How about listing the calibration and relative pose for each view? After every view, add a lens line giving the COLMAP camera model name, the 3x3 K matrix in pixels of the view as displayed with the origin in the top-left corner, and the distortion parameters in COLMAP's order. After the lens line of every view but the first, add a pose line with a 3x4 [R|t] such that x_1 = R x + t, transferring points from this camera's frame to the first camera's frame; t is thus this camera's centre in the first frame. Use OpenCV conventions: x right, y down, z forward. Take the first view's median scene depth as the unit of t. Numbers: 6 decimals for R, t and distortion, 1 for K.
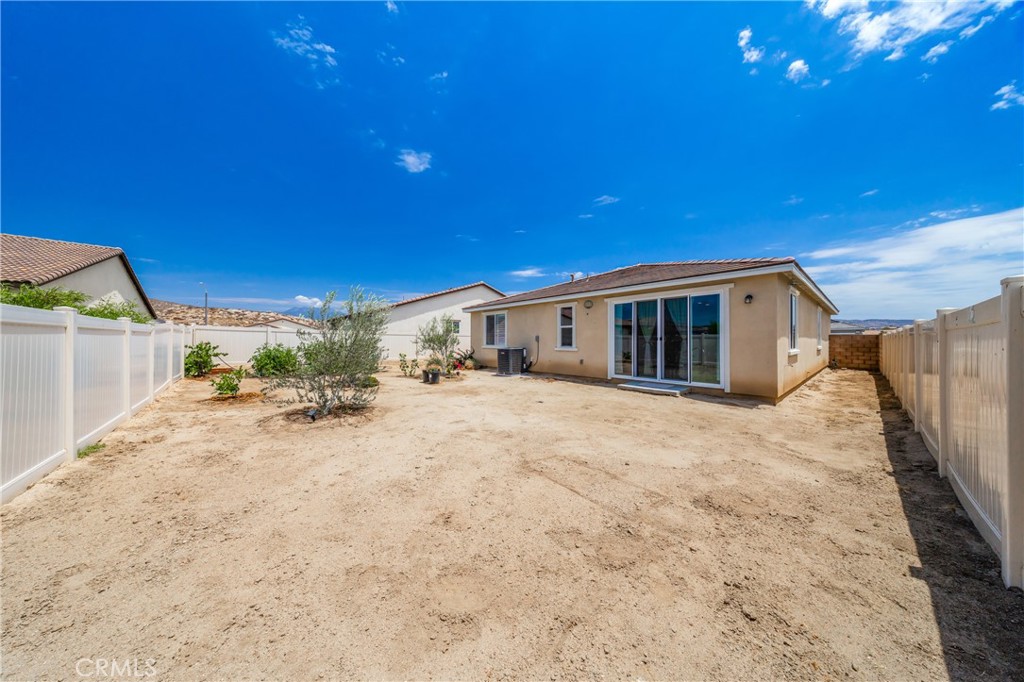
lens RADIAL K [[299.5, 0, 513.0], [0, 299.5, 342.6], [0, 0, 1]] dist [0.001461, 0.000066]
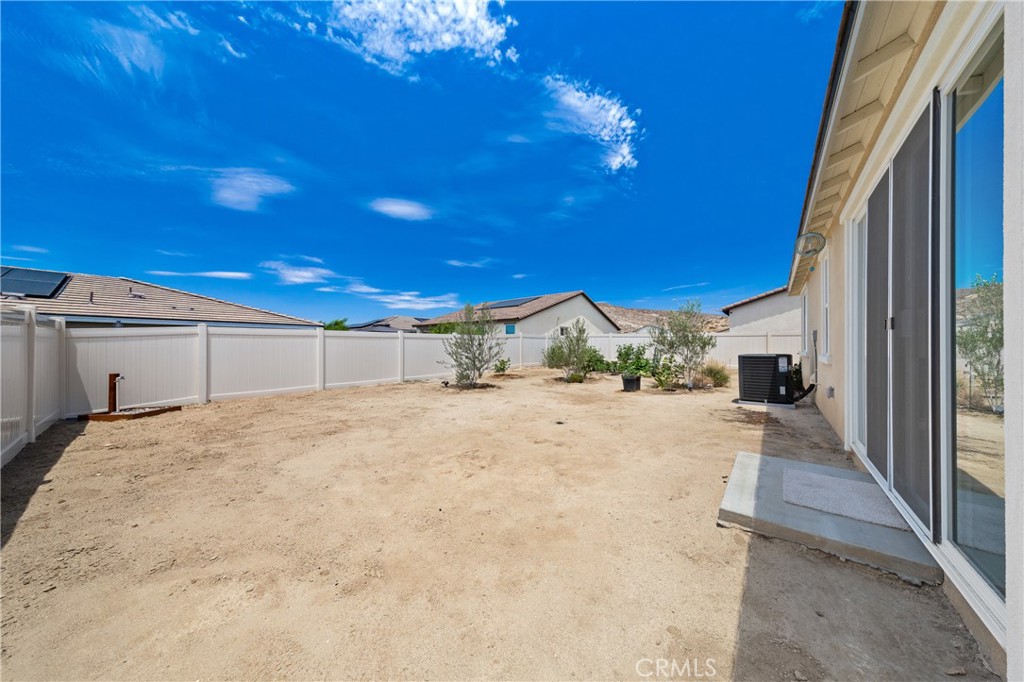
lens RADIAL K [[299.5, 0, 513.0], [0, 299.5, 342.6], [0, 0, 1]] dist [0.001461, 0.000066]
pose [[0.185455, -0.004856, -0.982641, 1.361879], [-0.007336, 0.999953, -0.006326, 0.007789], [0.982625, 0.008382, 0.185410, 1.259682]]
